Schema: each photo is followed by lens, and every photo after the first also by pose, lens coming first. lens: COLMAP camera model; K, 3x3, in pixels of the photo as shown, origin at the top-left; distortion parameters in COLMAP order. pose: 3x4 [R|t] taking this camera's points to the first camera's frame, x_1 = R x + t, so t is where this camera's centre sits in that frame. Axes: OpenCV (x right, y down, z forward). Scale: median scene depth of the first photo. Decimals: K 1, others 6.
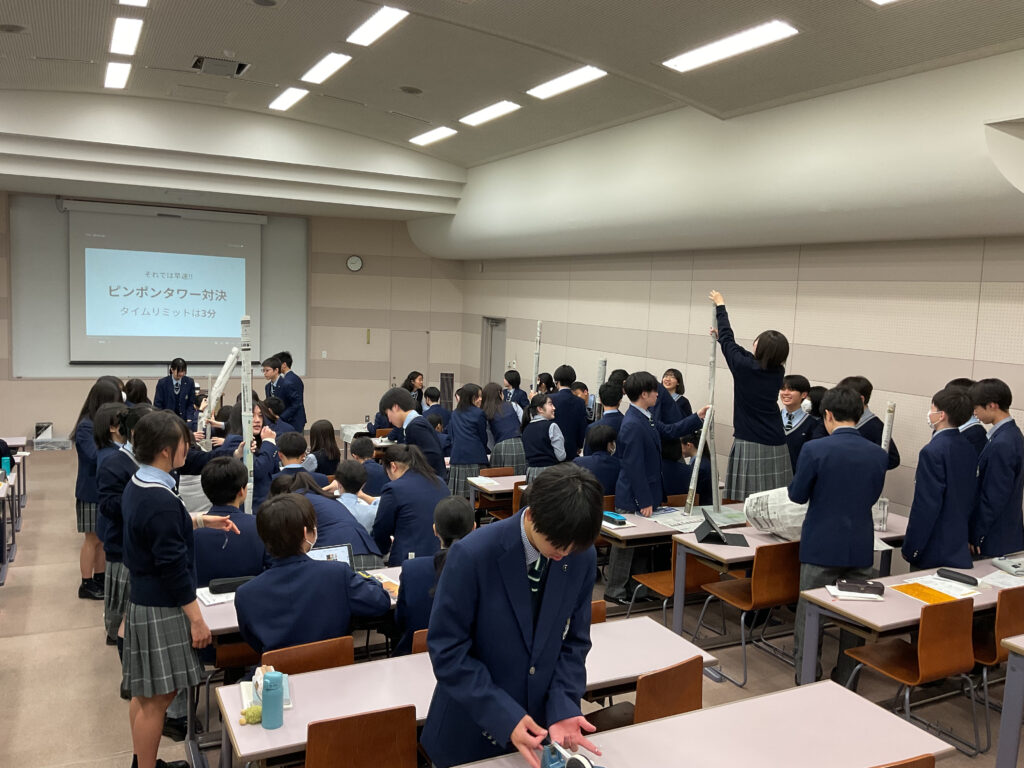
lens RADIAL K [[853.9, 0, 512.0], [0, 853.9, 384.0], [0, 0, 1]] dist [0.165496, -0.336814]
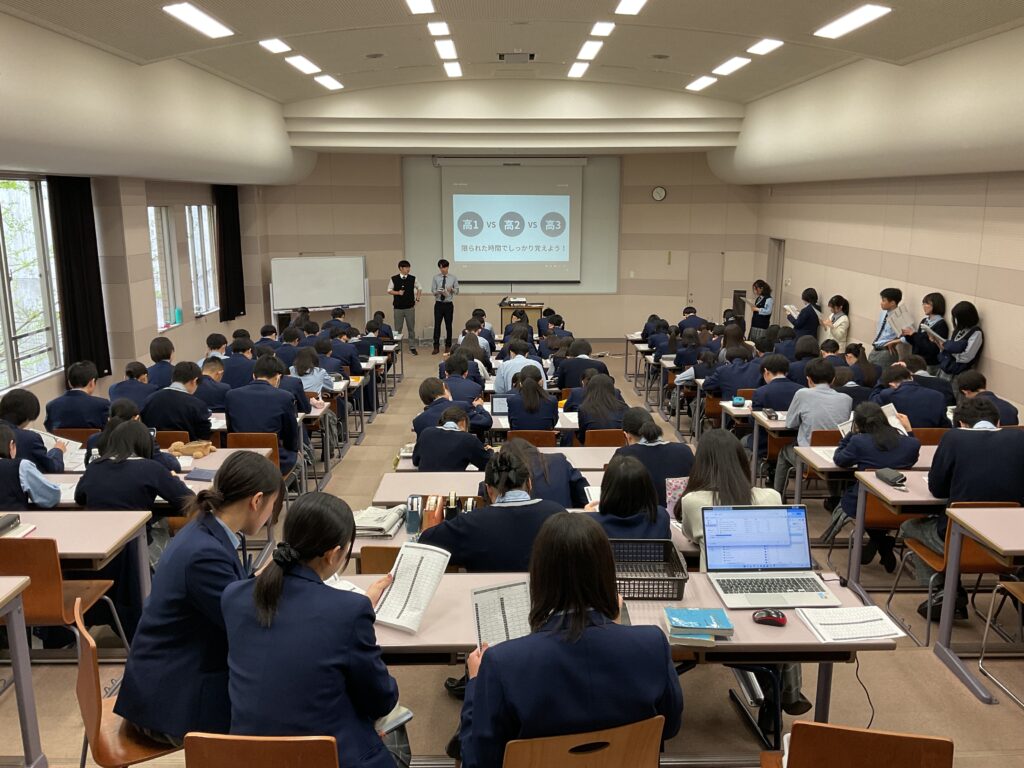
lens RADIAL K [[853.9, 0, 512.0], [0, 853.9, 384.0], [0, 0, 1]] dist [0.165496, -0.336814]
pose [[0.897866, 0.054117, -0.436929, 0.179917], [-0.011782, 0.995015, 0.099027, 0.000955], [0.440110, -0.083765, 0.894028, -0.158098]]
